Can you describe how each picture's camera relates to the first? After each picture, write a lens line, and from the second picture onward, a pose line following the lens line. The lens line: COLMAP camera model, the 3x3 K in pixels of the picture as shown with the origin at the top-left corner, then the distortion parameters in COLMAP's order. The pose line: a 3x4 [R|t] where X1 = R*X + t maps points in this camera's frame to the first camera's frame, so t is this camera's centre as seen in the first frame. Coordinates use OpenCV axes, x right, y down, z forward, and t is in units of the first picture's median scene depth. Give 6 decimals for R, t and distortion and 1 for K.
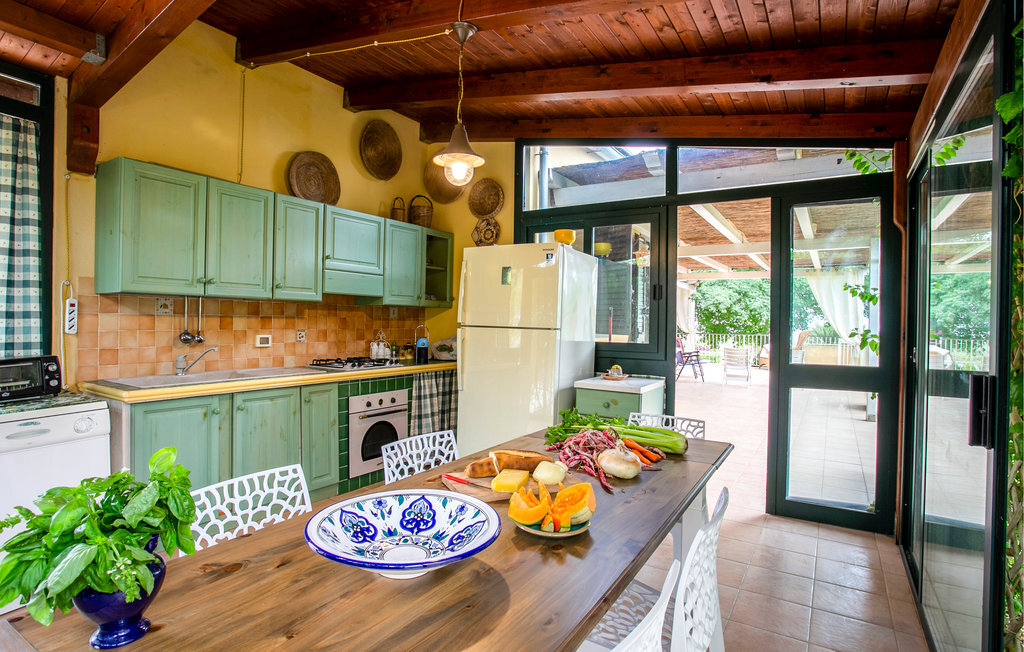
lens RADIAL K [[506.5, 0, 524.4], [0, 506.5, 324.3], [0, 0, 1]] dist [-0.002108, -0.000257]
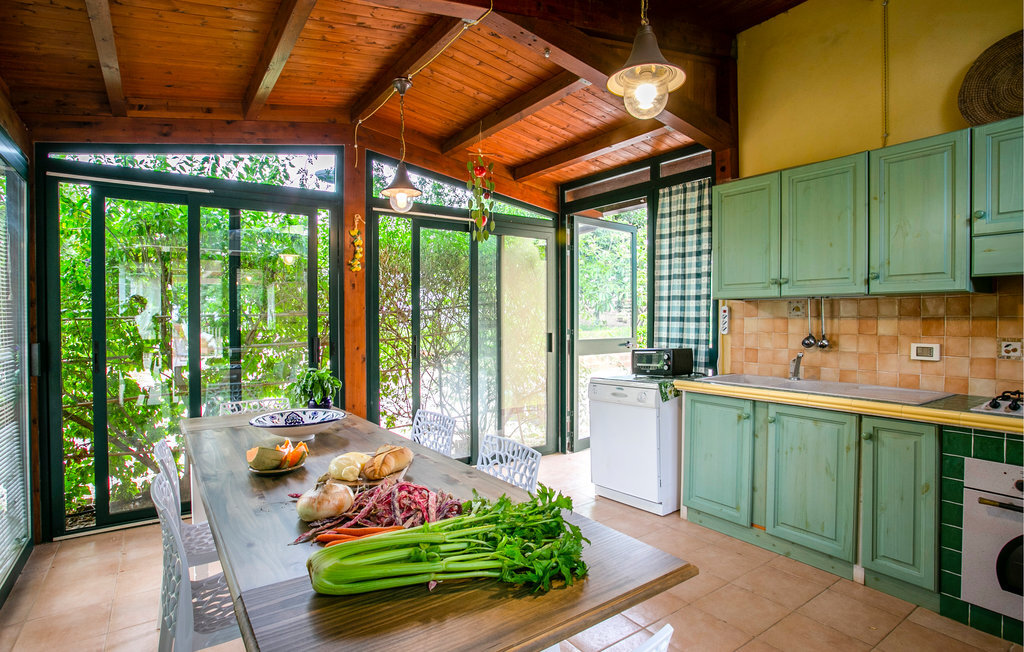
lens RADIAL K [[536.7, 0, 512.0], [0, 536.7, 326.0], [0, 0, 1]] dist [-0.002315, -0.000470]
pose [[-0.377016, 0.000619, -0.926207, 0.427511], [-0.008567, 0.999955, 0.004155, -0.001670], [0.926167, 0.009501, -0.376994, 0.799621]]
